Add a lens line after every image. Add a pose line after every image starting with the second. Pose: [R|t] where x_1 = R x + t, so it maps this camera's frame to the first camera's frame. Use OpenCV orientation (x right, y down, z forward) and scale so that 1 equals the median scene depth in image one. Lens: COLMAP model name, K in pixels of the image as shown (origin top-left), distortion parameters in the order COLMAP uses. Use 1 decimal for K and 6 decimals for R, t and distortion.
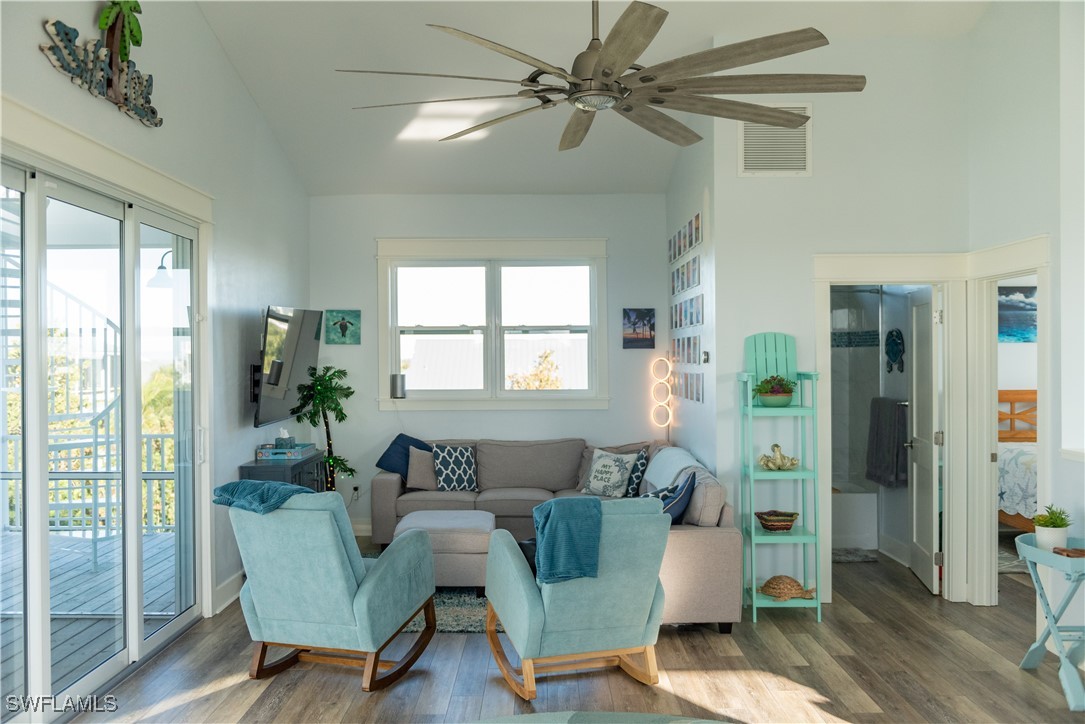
lens RADIAL K [[977.6, 0, 542.5], [0, 977.6, 362.0], [0, 0, 1]] dist [-0.034880, 0.003865]
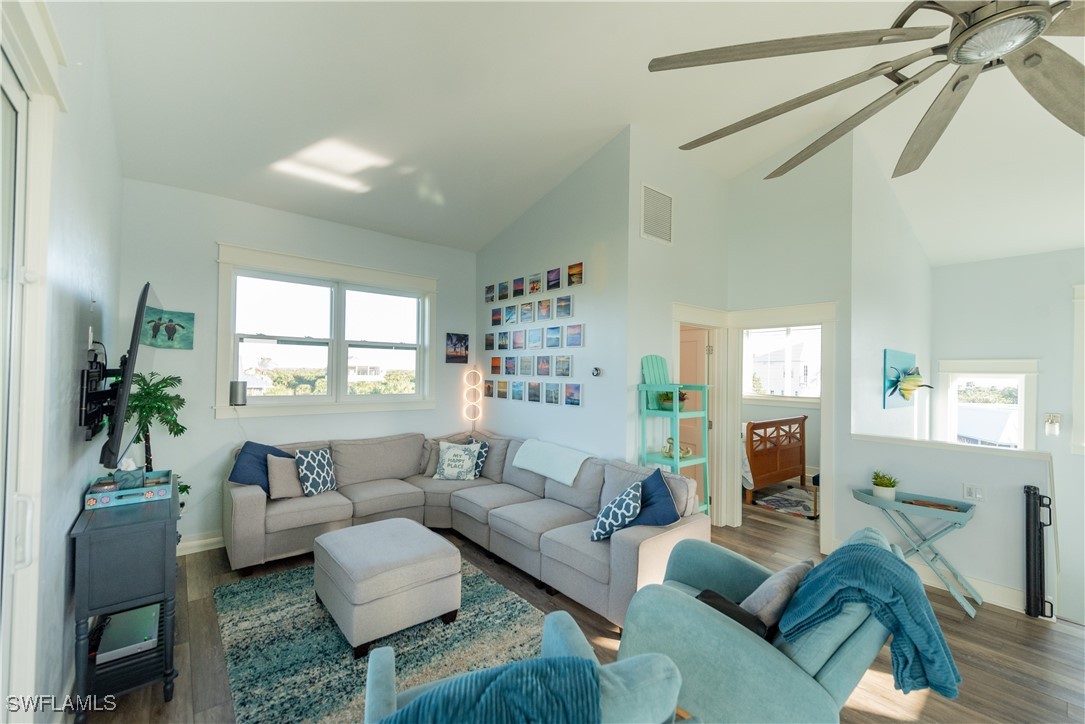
lens RADIAL K [[442.2, 0, 542.5], [0, 442.2, 362.0], [0, 0, 1]] dist [0.008956, -0.000012]
pose [[0.762240, 0.032652, 0.646470, -0.286601], [-0.017650, 0.999404, -0.029667, 0.001177], [-0.647053, 0.011203, 0.762362, 0.628042]]
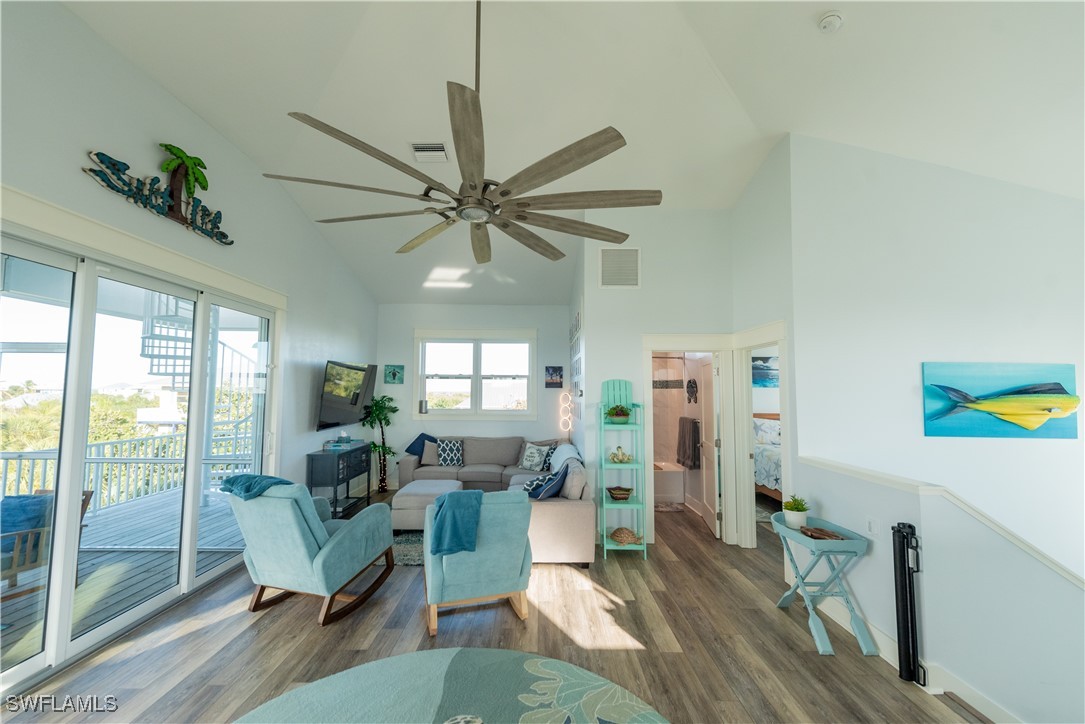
lens RADIAL K [[433.3, 0, 542.5], [0, 433.3, 362.0], [0, 0, 1]] dist [0.001472, 0.000170]
pose [[0.999898, 0.013011, 0.005903, 0.098887], [-0.012546, 0.997264, -0.072852, -0.003700], [-0.006835, 0.072770, 0.997325, 0.245354]]
